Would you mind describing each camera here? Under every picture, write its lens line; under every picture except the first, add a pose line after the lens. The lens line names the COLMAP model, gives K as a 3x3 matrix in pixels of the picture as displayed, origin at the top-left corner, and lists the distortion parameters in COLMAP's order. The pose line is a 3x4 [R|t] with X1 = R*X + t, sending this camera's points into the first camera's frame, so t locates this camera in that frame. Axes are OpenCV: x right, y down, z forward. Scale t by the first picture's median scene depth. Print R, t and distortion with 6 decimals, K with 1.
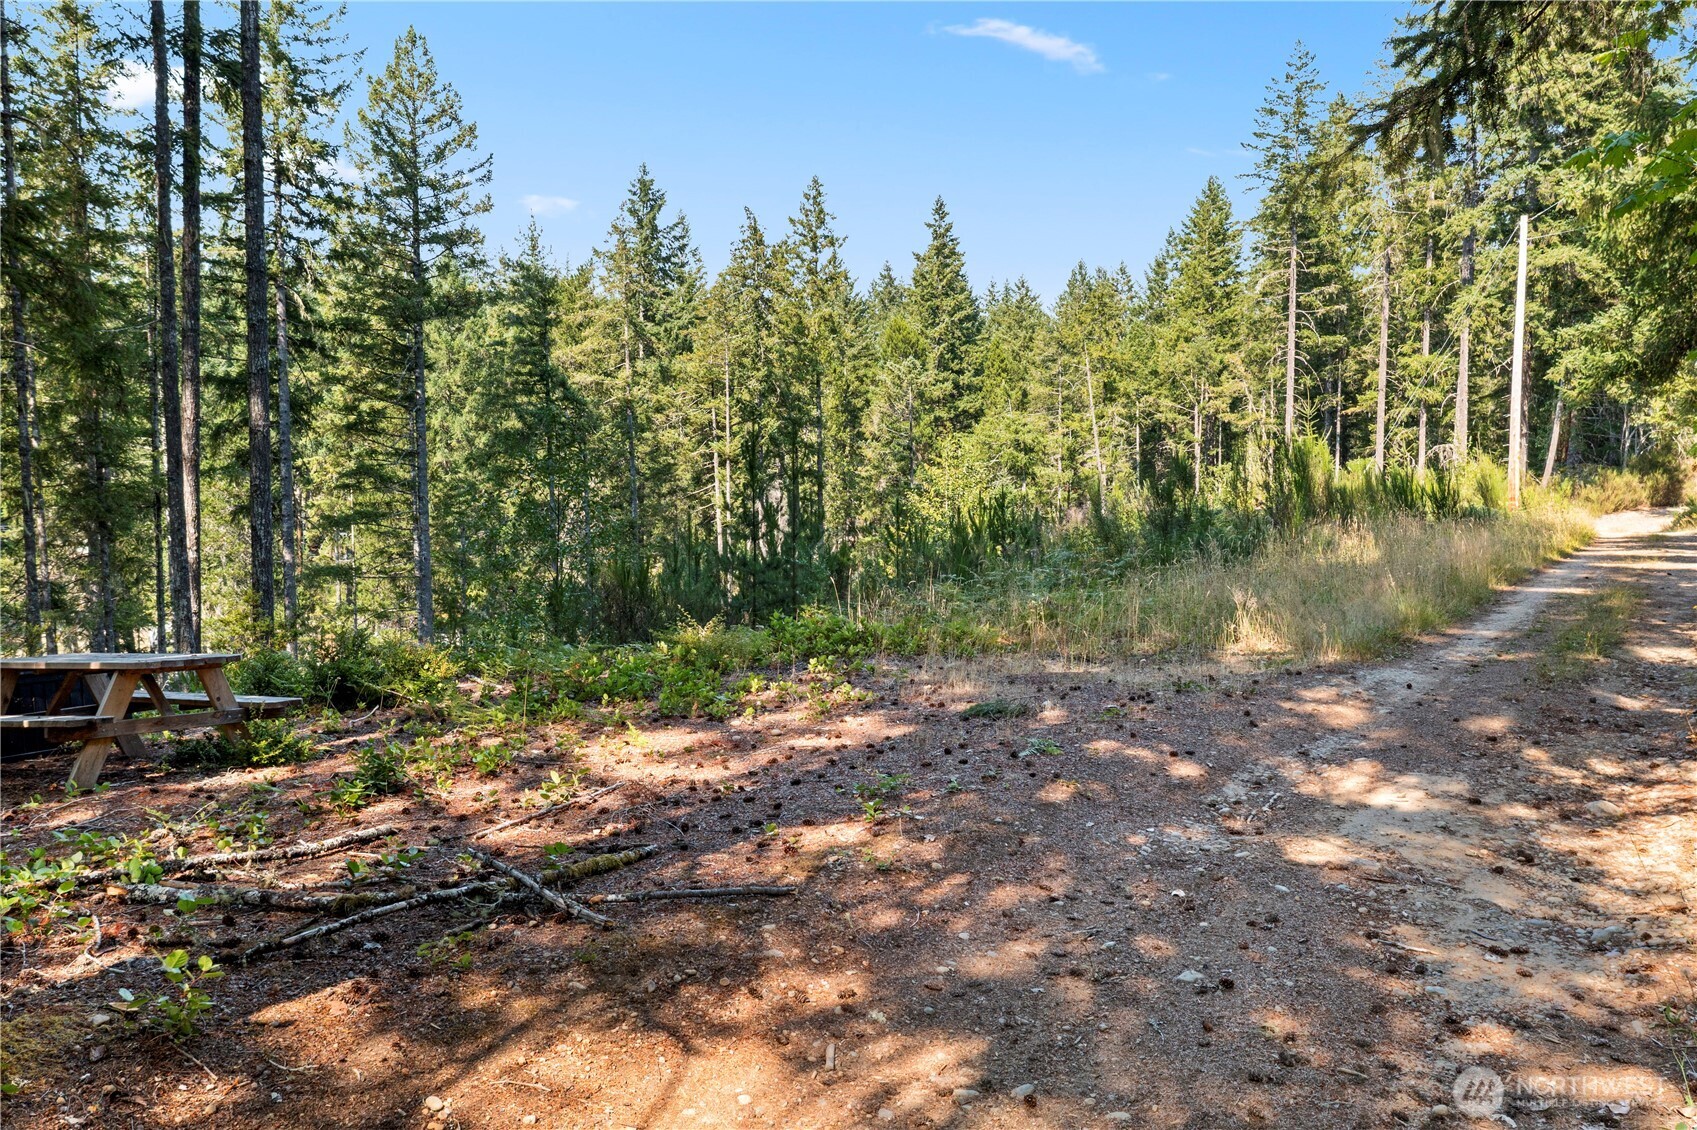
lens RADIAL K [[1336.3, 0, 840.8], [0, 1336.3, 575.4], [0, 0, 1]] dist [-0.025105, 0.008899]
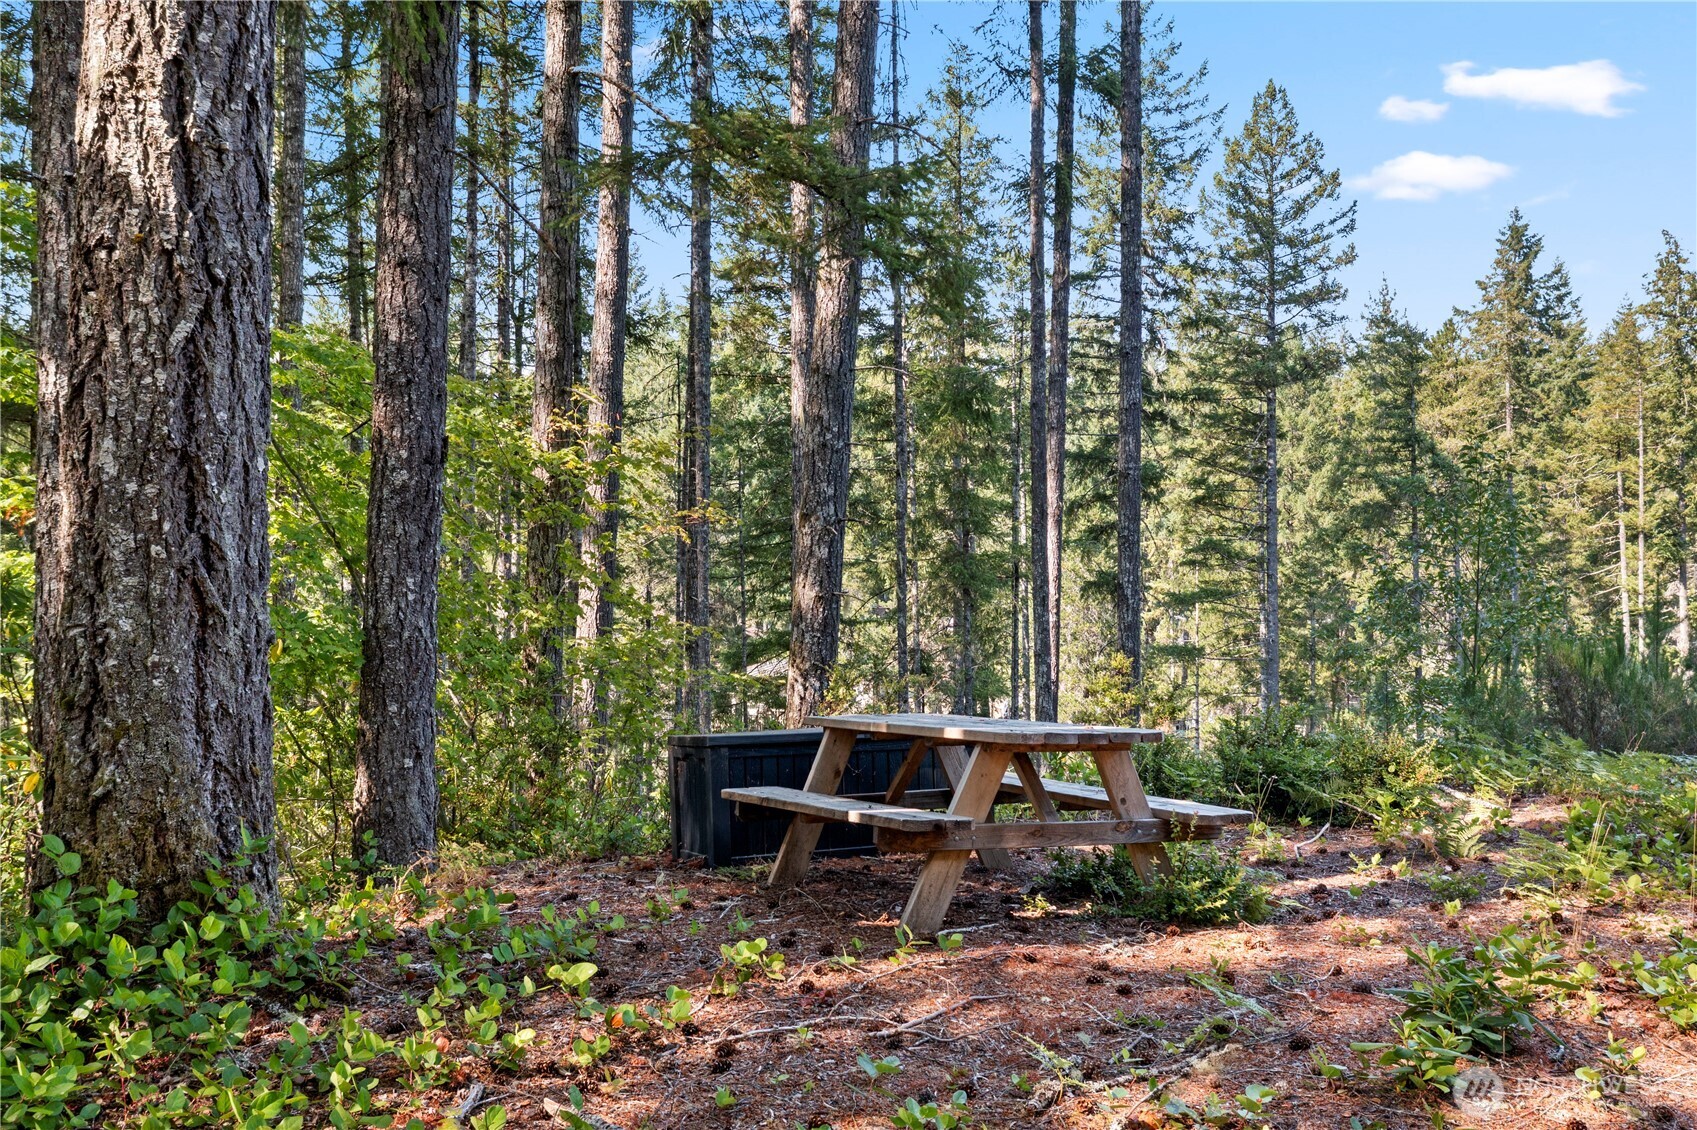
lens RADIAL K [[1336.3, 0, 850.1], [0, 1336.3, 571.5], [0, 0, 1]] dist [-0.025105, 0.008899]
pose [[0.828367, 0.002920, -0.560179, -0.036000], [-0.041891, 0.997509, -0.056748, 0.004295], [0.558618, 0.070474, 0.826426, 0.065049]]
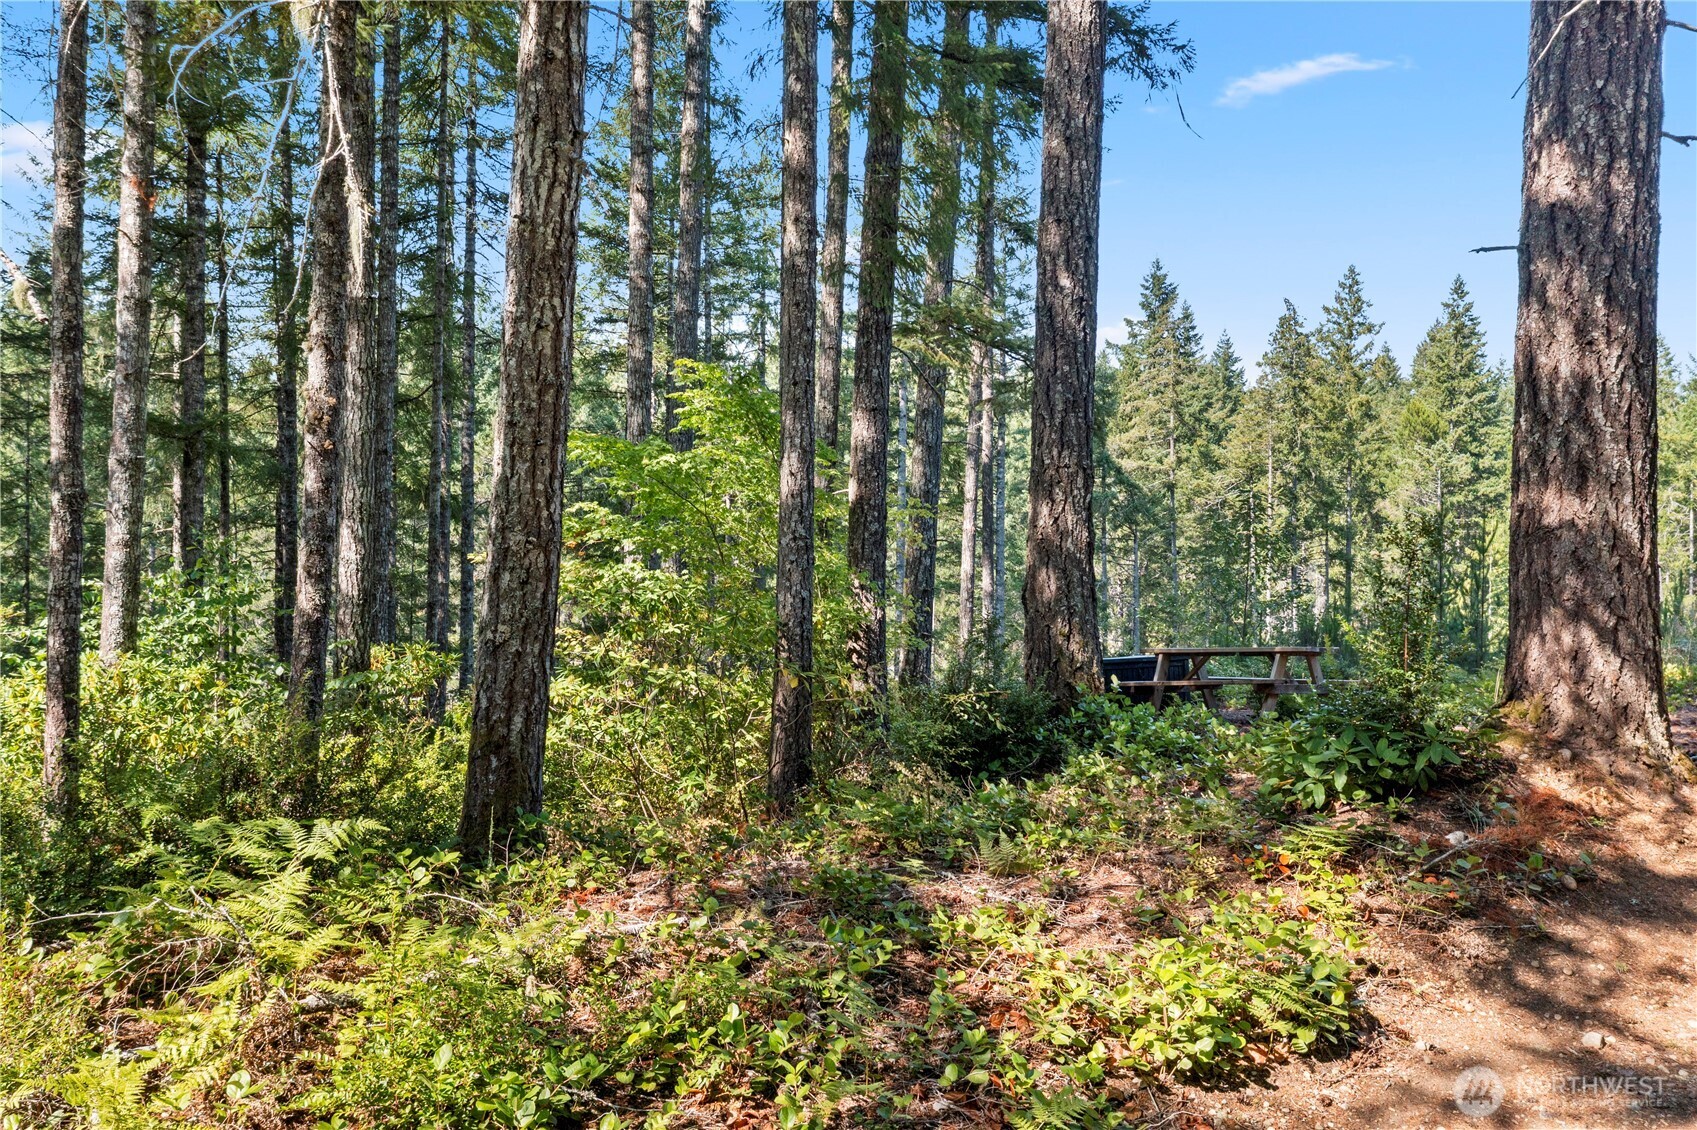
lens RADIAL K [[1336.3, 0, 847.8], [0, 1336.3, 568.8], [0, 0, 1]] dist [-0.025105, 0.008899]
pose [[0.947378, 0.017355, -0.319647, -0.074330], [-0.039008, 0.997347, -0.061463, 0.012532], [0.317733, 0.070697, 0.945541, -0.091546]]
